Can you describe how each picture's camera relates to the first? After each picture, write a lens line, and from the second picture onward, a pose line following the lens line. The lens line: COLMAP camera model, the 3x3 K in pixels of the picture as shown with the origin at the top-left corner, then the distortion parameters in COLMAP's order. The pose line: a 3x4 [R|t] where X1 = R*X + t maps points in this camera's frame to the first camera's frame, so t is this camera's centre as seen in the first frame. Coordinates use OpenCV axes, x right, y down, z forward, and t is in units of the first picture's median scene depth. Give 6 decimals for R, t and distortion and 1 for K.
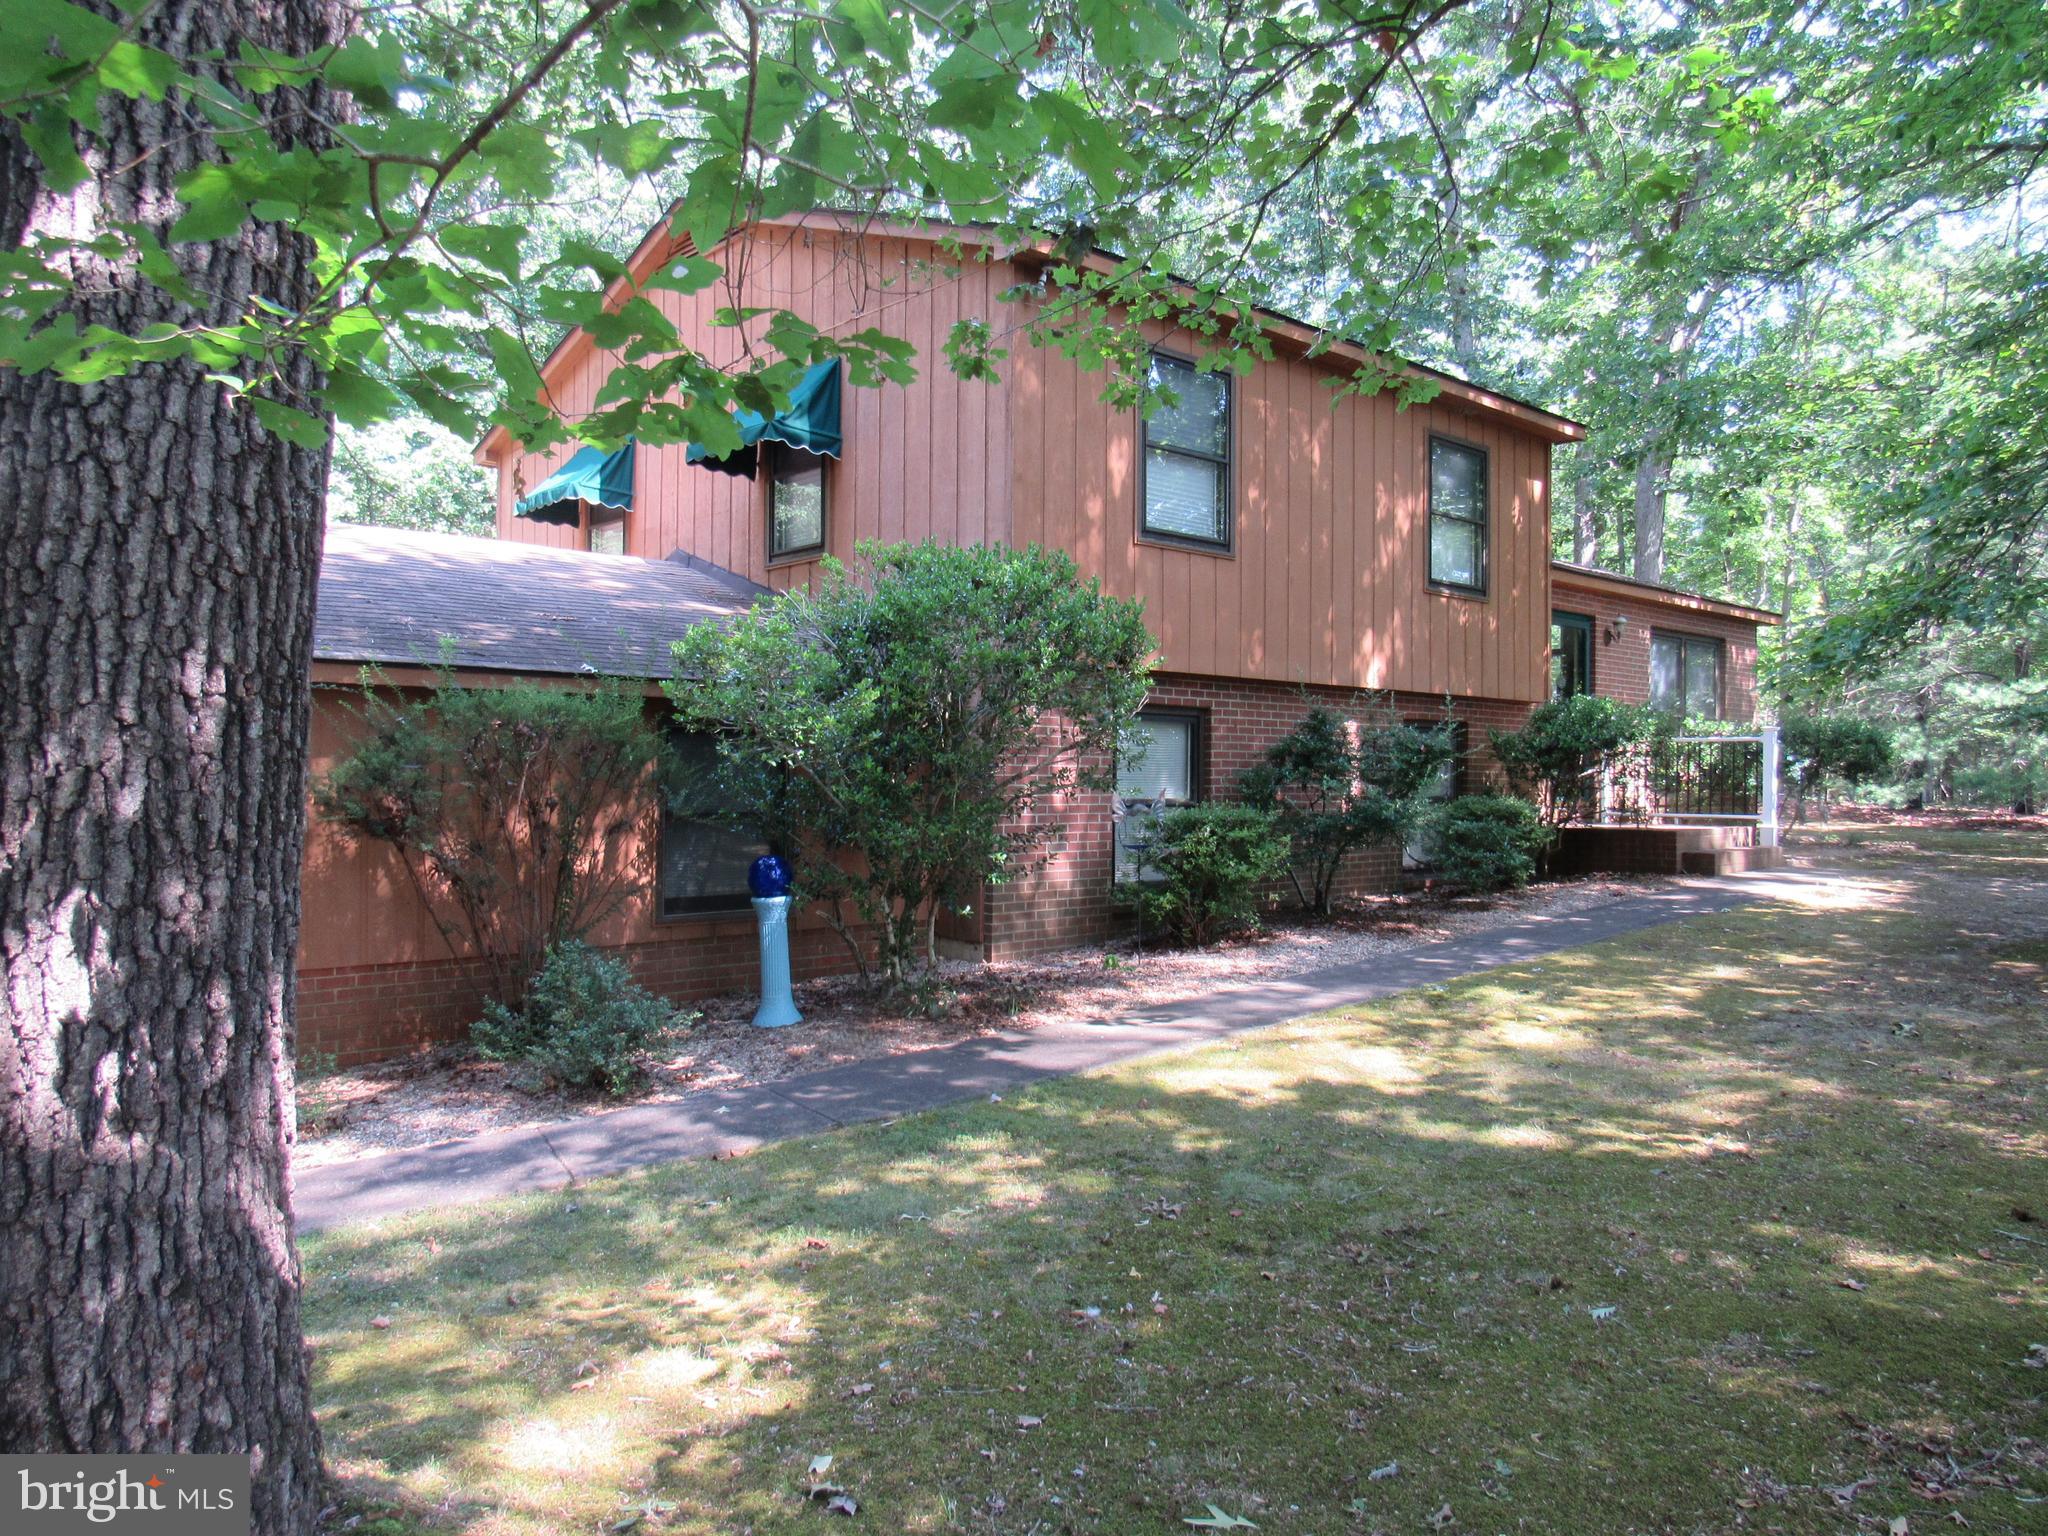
lens RADIAL K [[1472.6, 0, 1018.4], [0, 1472.6, 760.1], [0, 0, 1]] dist [-0.018330, 0.000227]
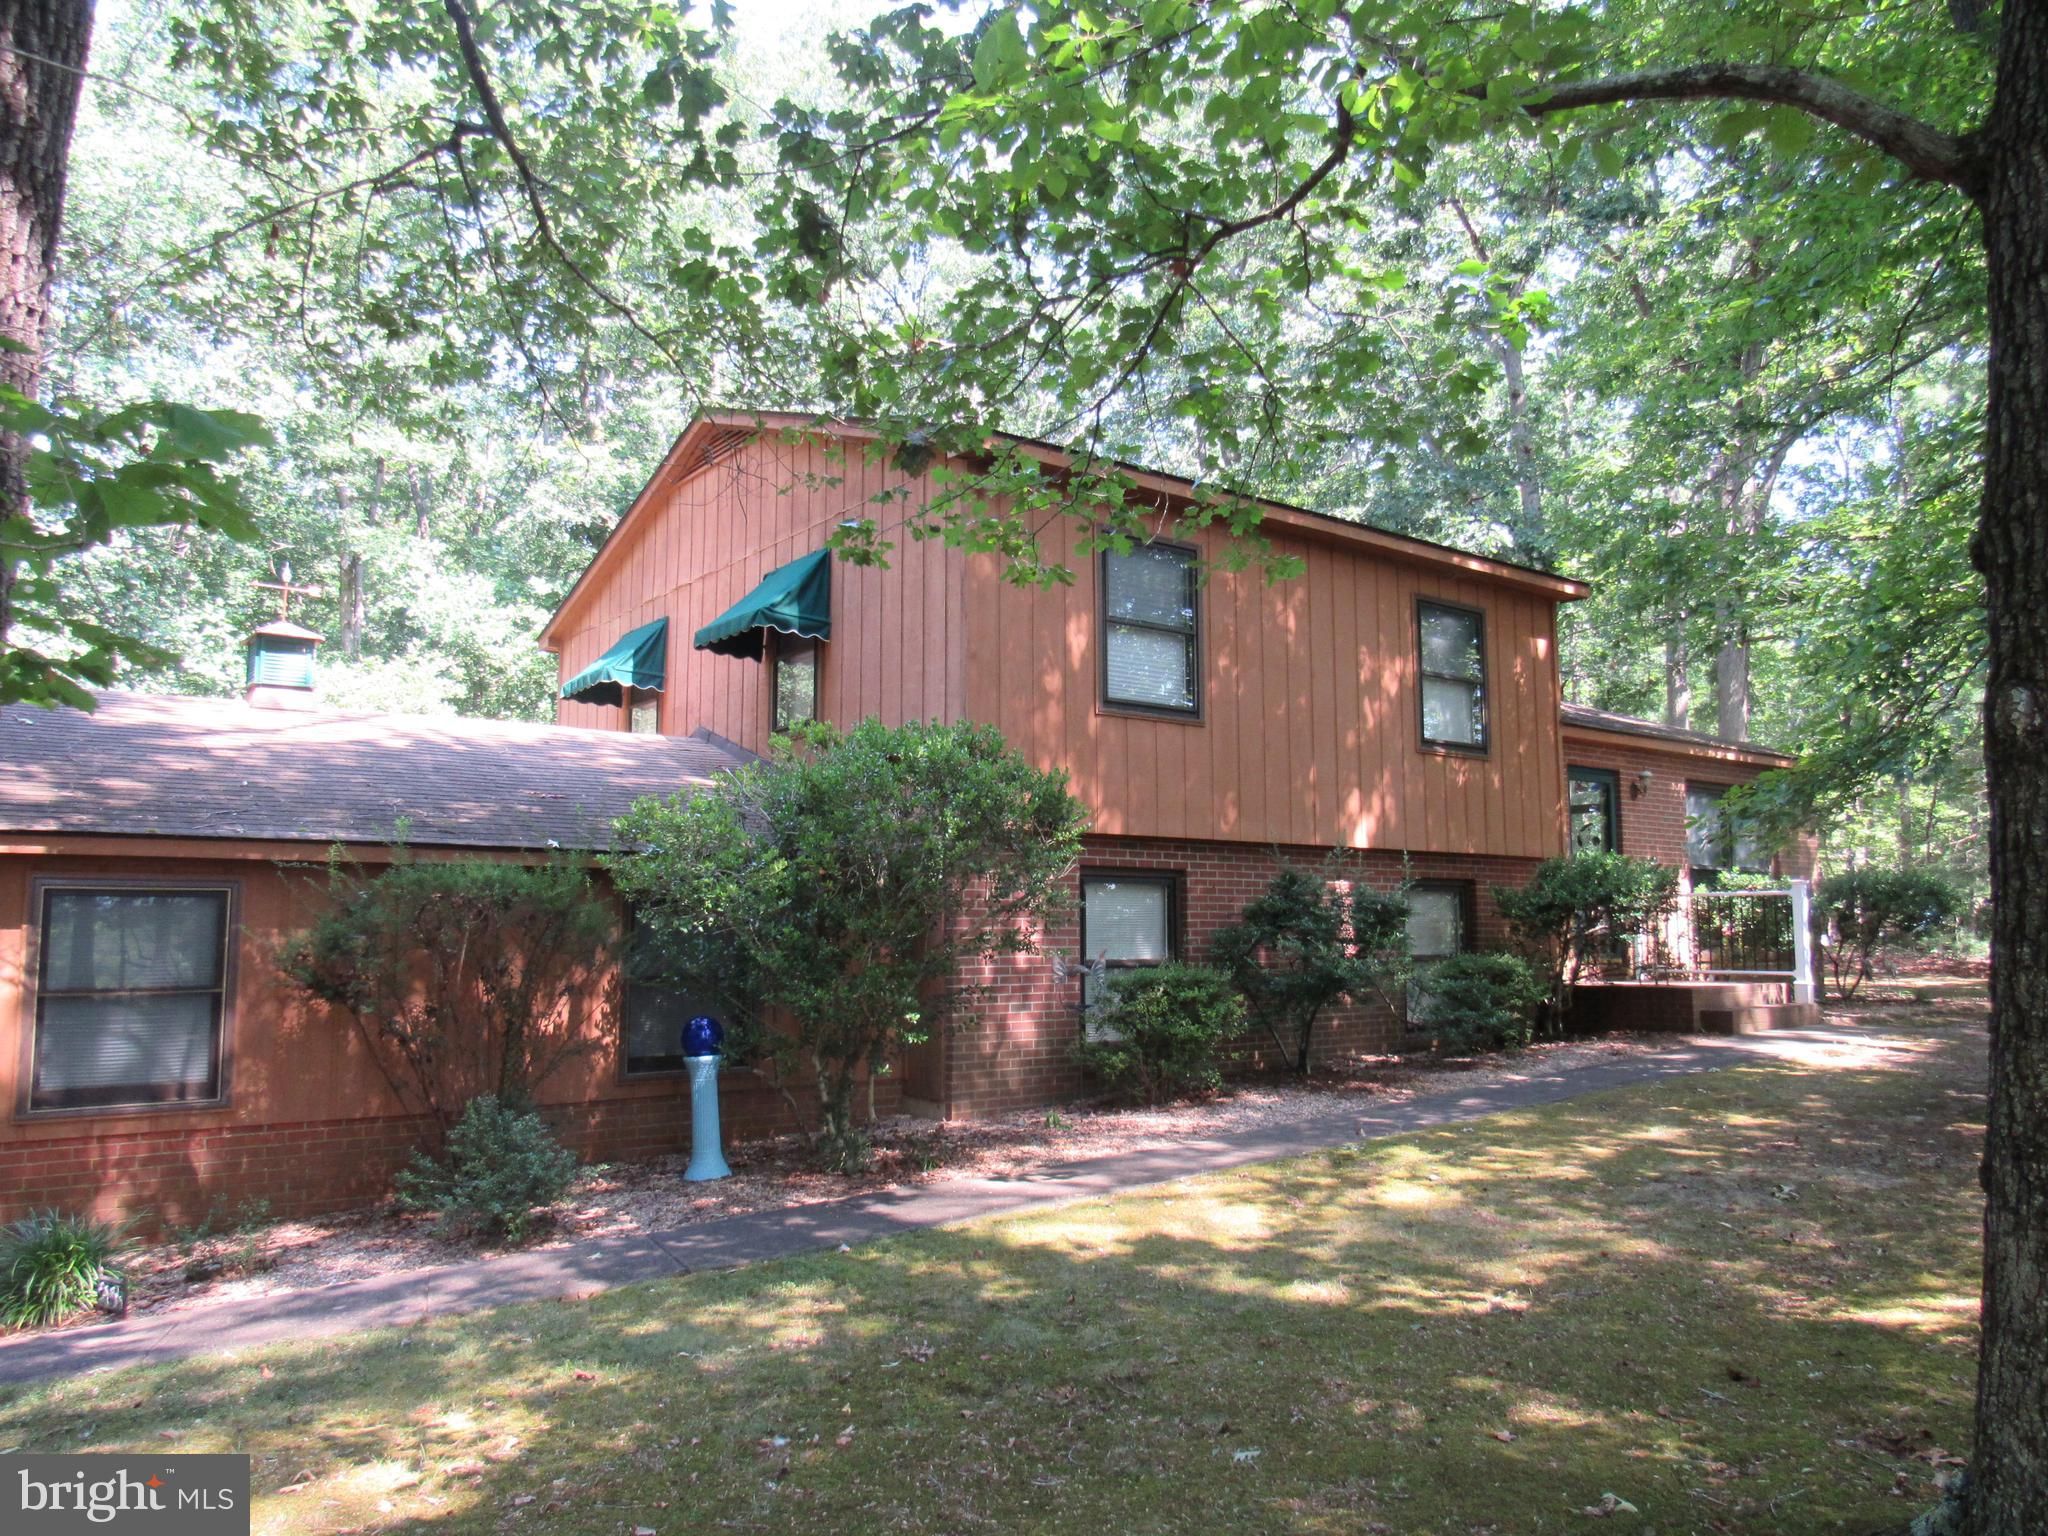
lens RADIAL K [[1472.6, 0, 1018.4], [0, 1472.6, 760.1], [0, 0, 1]] dist [-0.018330, 0.000227]
pose [[0.994851, -0.019764, -0.099399, 0.178777], [0.008993, 0.994147, -0.107662, -0.003121], [0.100945, 0.106214, 0.989206, -0.054617]]
